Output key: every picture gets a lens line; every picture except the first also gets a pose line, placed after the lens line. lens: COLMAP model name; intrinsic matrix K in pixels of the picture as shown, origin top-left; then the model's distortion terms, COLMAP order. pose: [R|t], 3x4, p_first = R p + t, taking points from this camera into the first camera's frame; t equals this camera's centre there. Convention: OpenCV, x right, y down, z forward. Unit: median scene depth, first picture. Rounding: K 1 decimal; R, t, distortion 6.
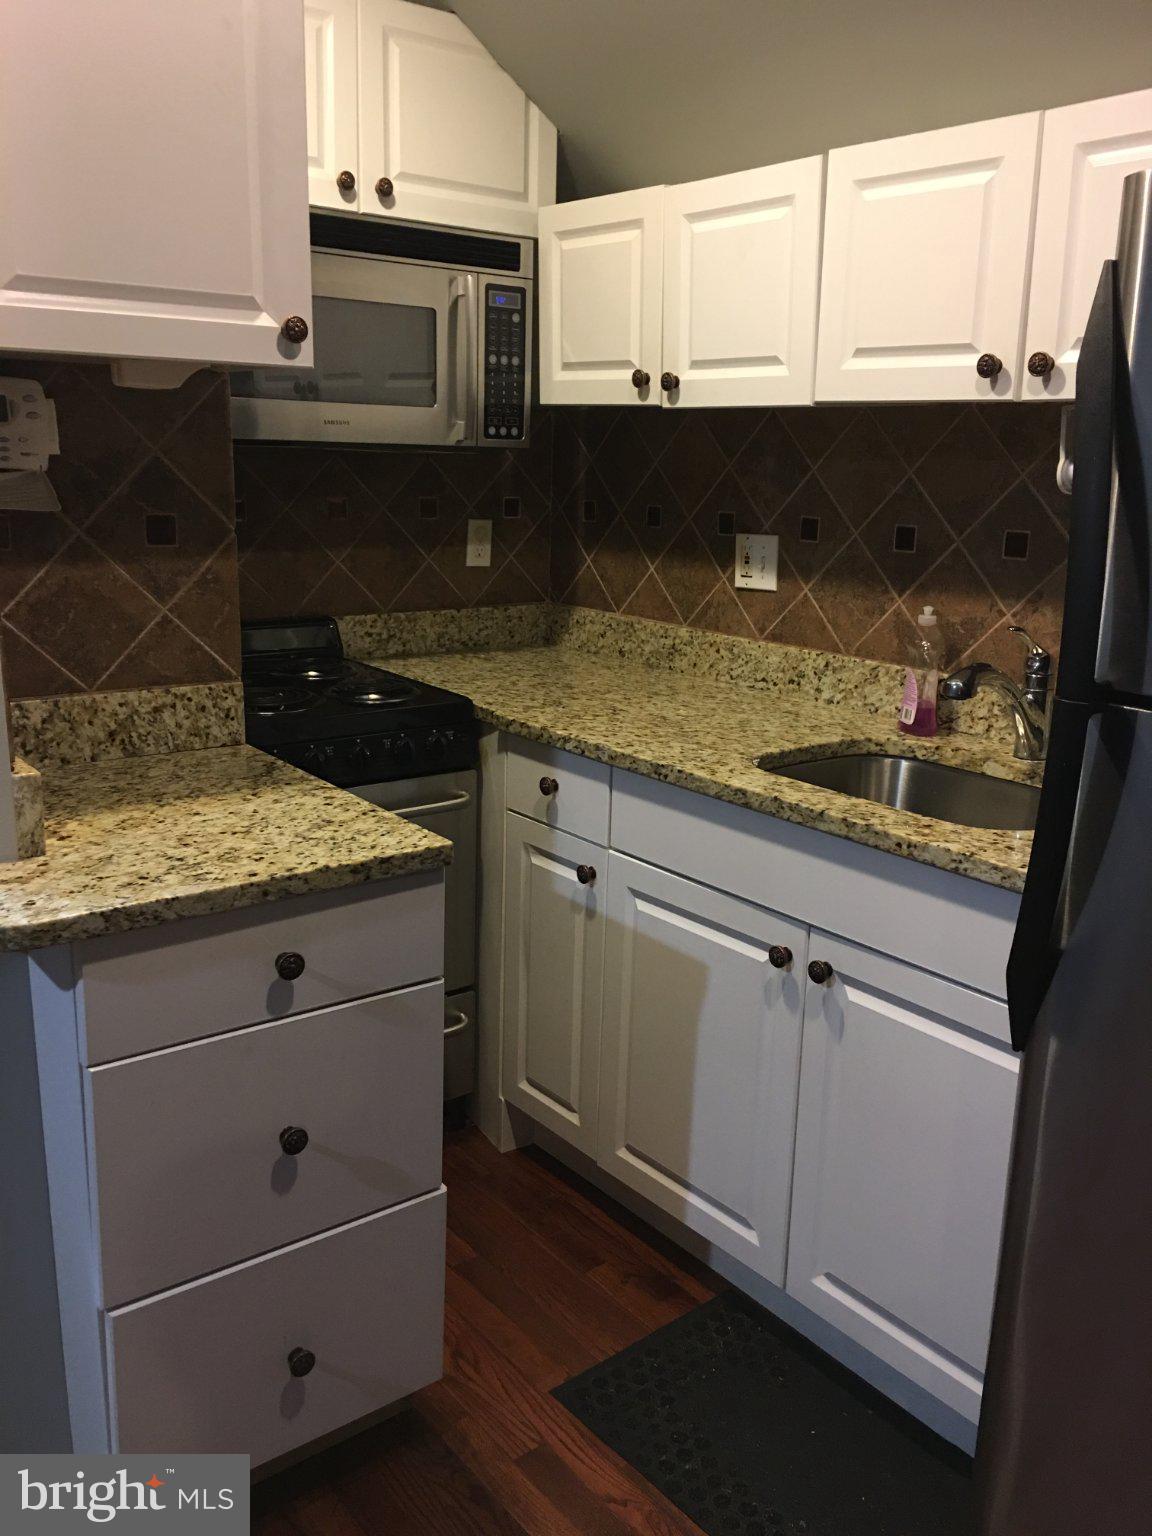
lens RADIAL K [[1327.1, 0, 584.9], [0, 1327.1, 763.5], [0, 0, 1]] dist [0.054534, -0.002331]
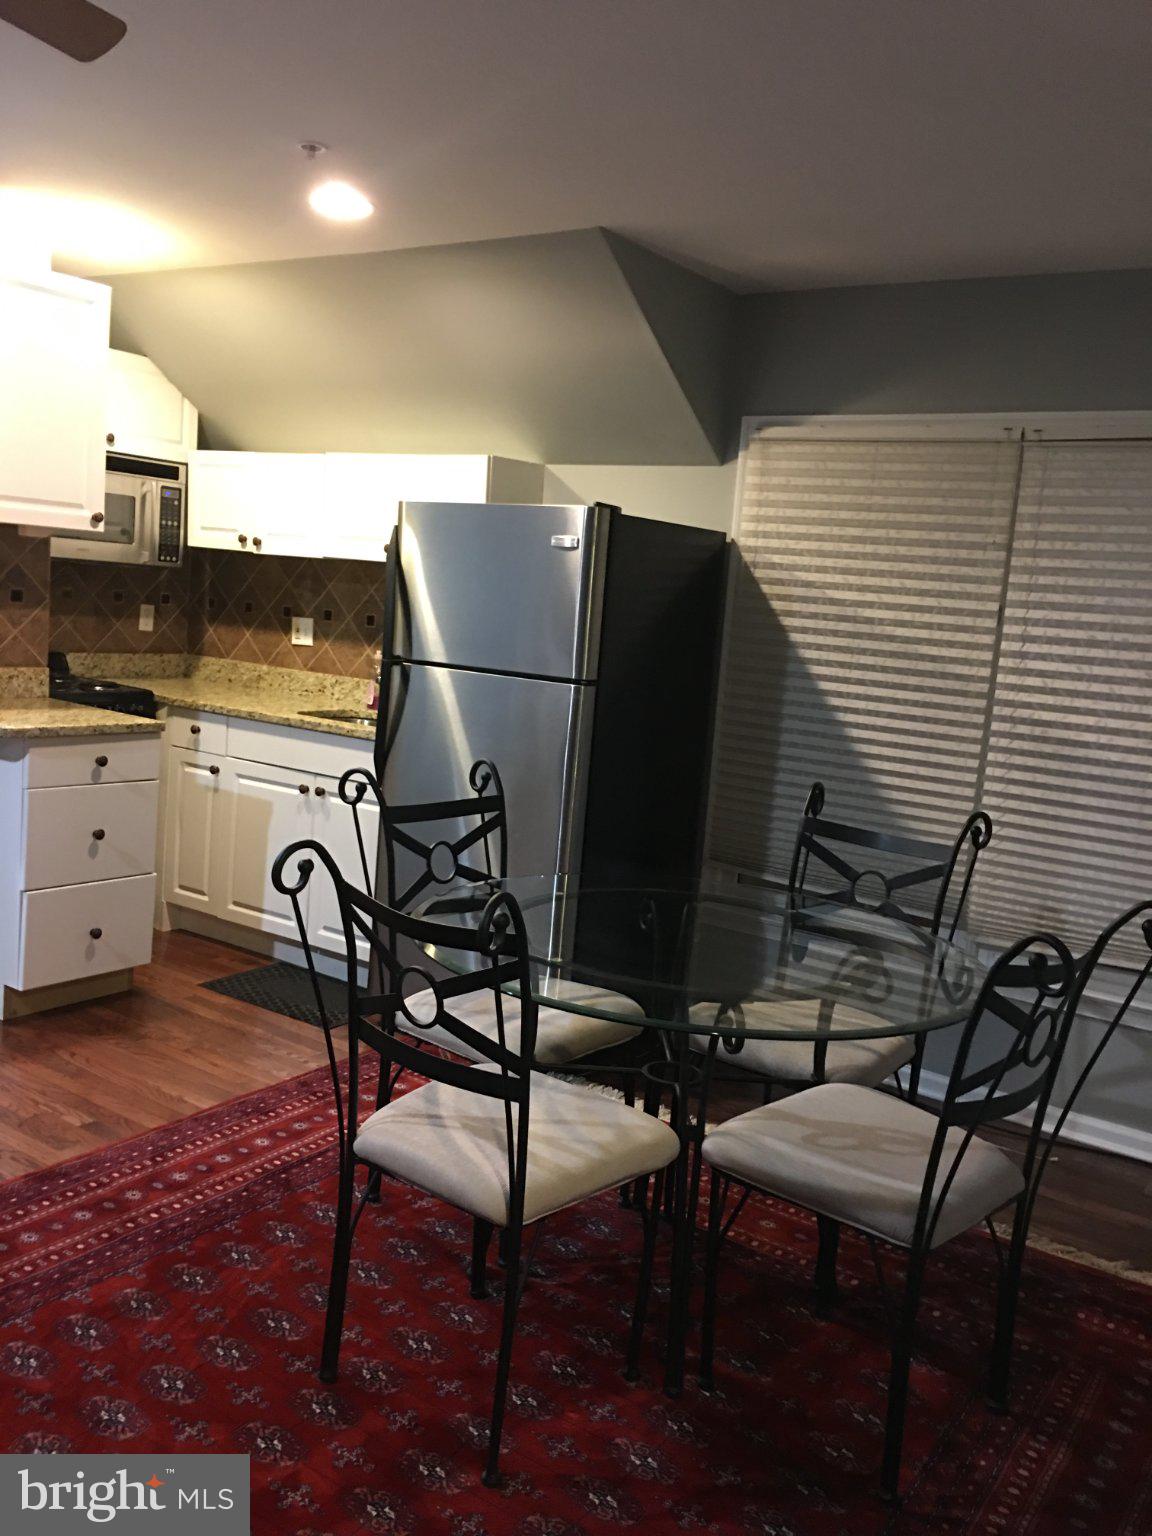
lens RADIAL K [[1327.1, 0, 584.9], [0, 1327.1, 763.5], [0, 0, 1]] dist [0.054534, -0.002331]
pose [[0.955135, 0.012380, 0.295914, -0.056683], [0.014955, 0.995835, -0.089935, 0.244226], [-0.295795, 0.090325, 0.950972, -1.056081]]
